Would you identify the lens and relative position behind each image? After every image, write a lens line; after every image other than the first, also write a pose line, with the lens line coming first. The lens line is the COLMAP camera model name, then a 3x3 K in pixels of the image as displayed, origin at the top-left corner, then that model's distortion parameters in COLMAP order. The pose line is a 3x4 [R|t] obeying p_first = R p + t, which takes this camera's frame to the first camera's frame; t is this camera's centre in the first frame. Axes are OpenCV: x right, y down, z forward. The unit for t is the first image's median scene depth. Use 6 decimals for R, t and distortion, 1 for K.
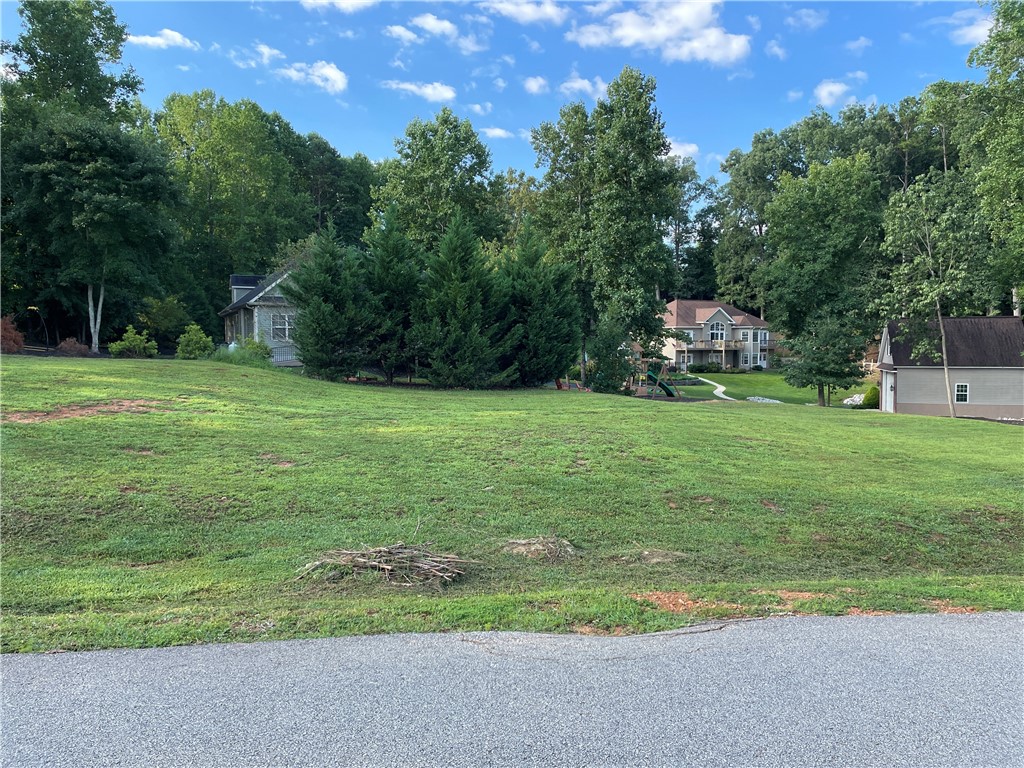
lens RADIAL K [[761.4, 0, 508.7], [0, 761.4, 382.5], [0, 0, 1]] dist [0.063459, -0.107543]
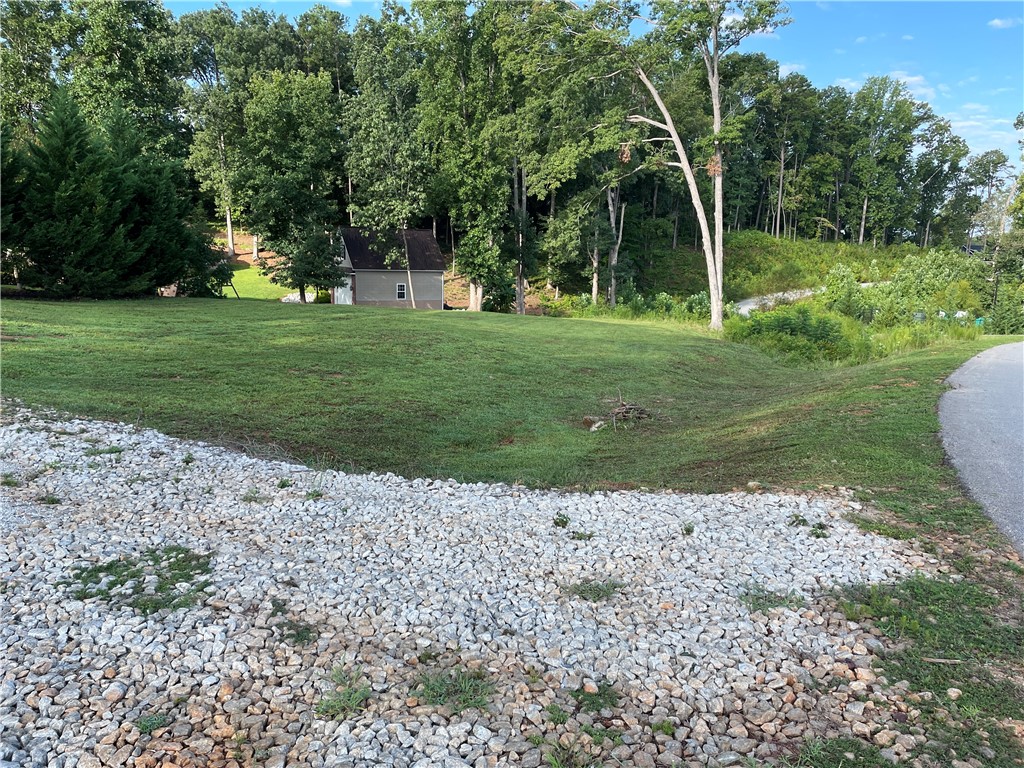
lens RADIAL K [[761.4, 0, 508.7], [0, 761.4, 382.5], [0, 0, 1]] dist [0.063459, -0.107543]
pose [[0.672885, -0.102325, 0.732635, -0.247059], [0.002674, 0.990717, 0.135915, -0.008990], [-0.739742, -0.089496, 0.666913, 0.037714]]
